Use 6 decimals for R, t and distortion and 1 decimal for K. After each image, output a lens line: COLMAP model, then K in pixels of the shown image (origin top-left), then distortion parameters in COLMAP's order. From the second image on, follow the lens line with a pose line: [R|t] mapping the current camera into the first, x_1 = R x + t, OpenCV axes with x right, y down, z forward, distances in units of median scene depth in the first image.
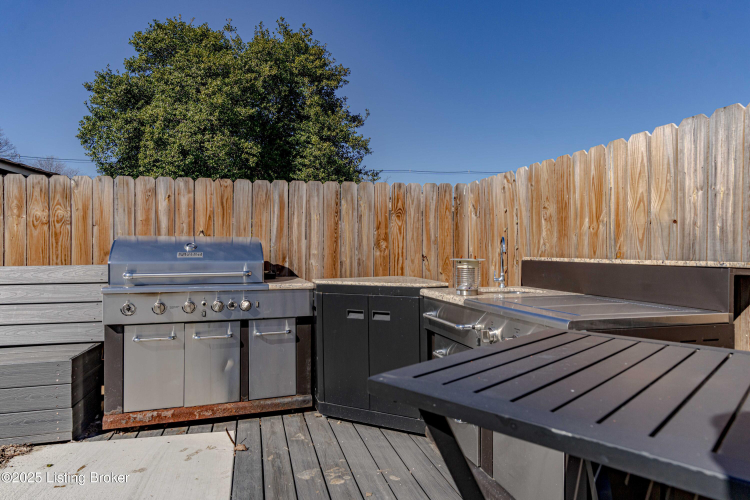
lens RADIAL K [[473.6, 0, 375.4], [0, 473.6, 250.5], [0, 0, 1]] dist [-0.003448, -0.000925]
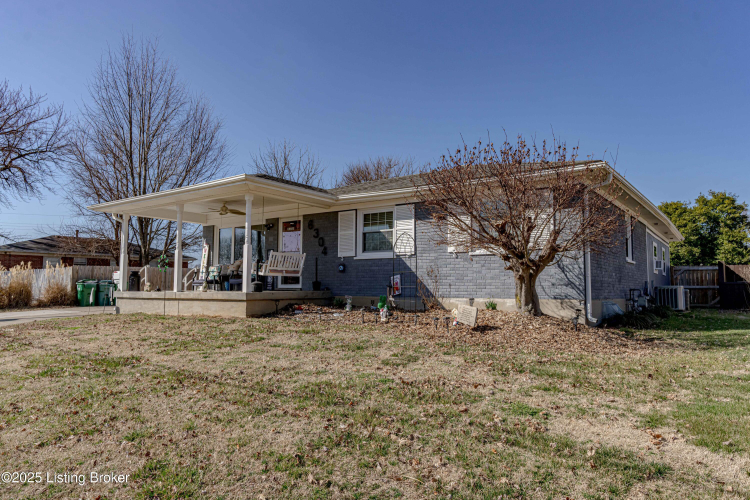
lens RADIAL K [[509.5, 0, 382.5], [0, 509.5, 248.4], [0, 0, 1]] dist [-0.002675, 0.003396]
pose [[0.646899, -0.057829, -0.760380, 0.867759], [-0.002308, 0.996967, -0.077786, 0.019435], [0.762572, 0.052074, 0.644804, -2.485475]]
